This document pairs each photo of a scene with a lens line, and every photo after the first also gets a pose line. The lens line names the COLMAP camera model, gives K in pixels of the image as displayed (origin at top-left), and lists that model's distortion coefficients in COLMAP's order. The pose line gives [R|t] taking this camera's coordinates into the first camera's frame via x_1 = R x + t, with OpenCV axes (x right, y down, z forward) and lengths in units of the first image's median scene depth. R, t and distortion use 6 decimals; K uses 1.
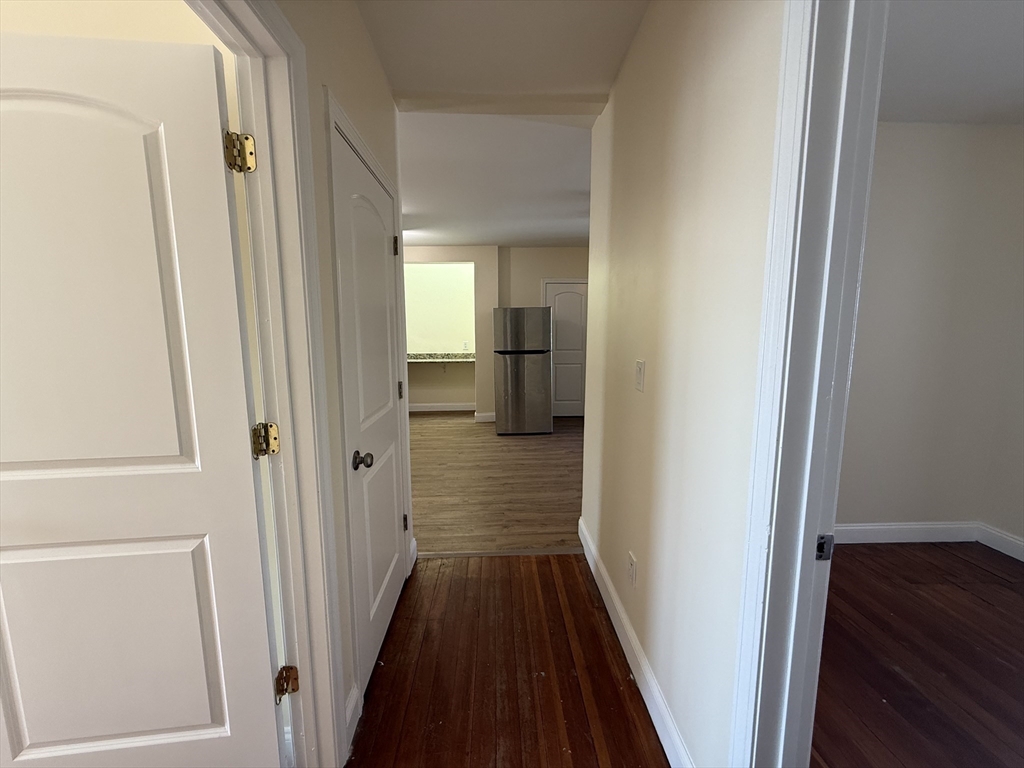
lens RADIAL K [[407.4, 0, 511.5], [0, 407.4, 381.3], [0, 0, 1]] dist [0.000149, 0.000139]
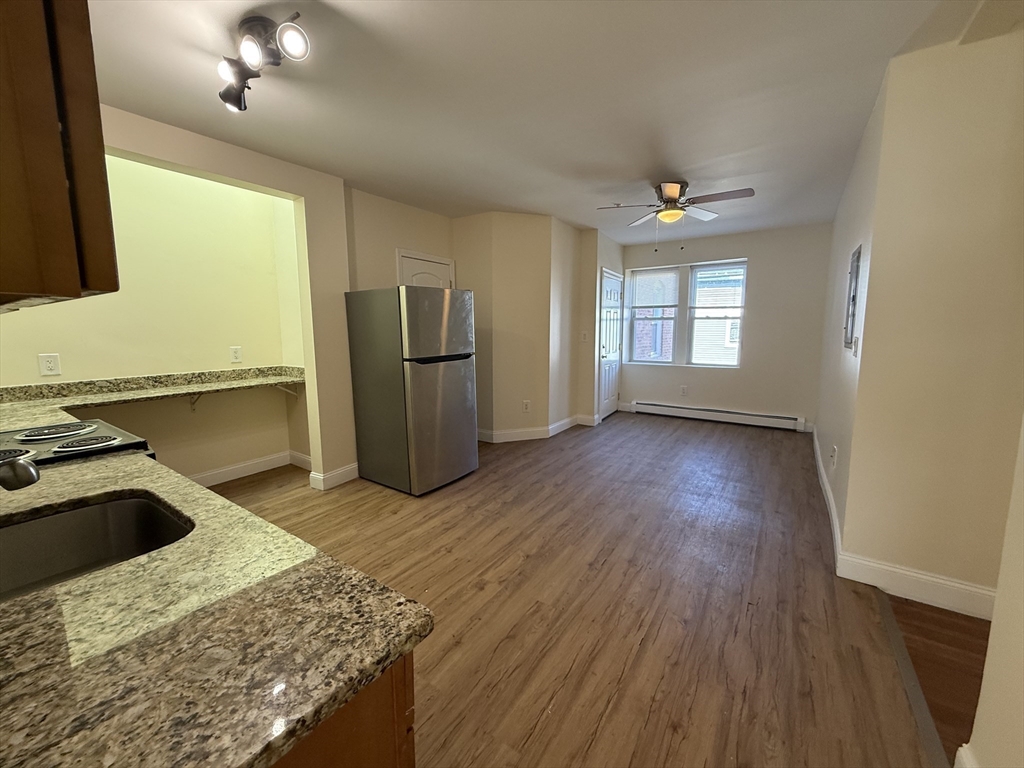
lens RADIAL K [[407.4, 0, 511.5], [0, 407.4, 381.3], [0, 0, 1]] dist [0.000149, 0.000139]
pose [[0.597861, -0.102773, 0.794984, -0.424127], [0.106831, 0.993116, 0.048046, -0.054687], [-0.794449, 0.056205, 0.604724, 0.529048]]
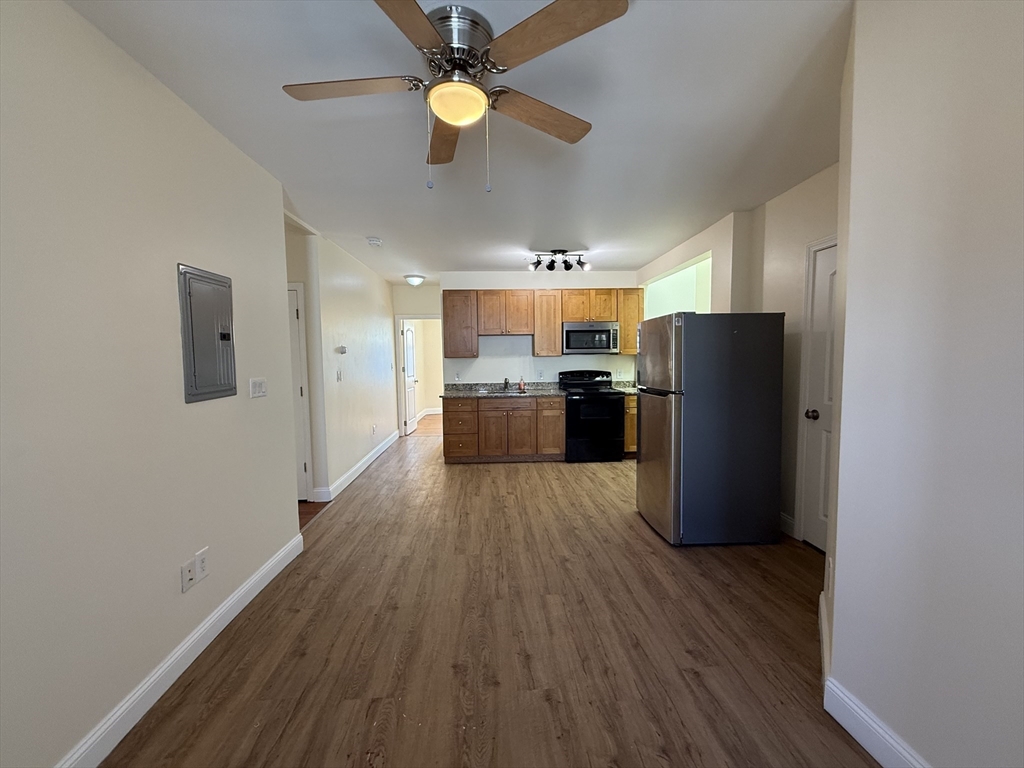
lens RADIAL K [[407.4, 0, 511.5], [0, 407.4, 381.3], [0, 0, 1]] dist [0.000149, 0.000139]
pose [[0.012264, 0.067322, -0.997656, 0.631626], [-0.115794, 0.991114, 0.065457, -0.100324], [0.993197, 0.114720, 0.019951, 0.774944]]
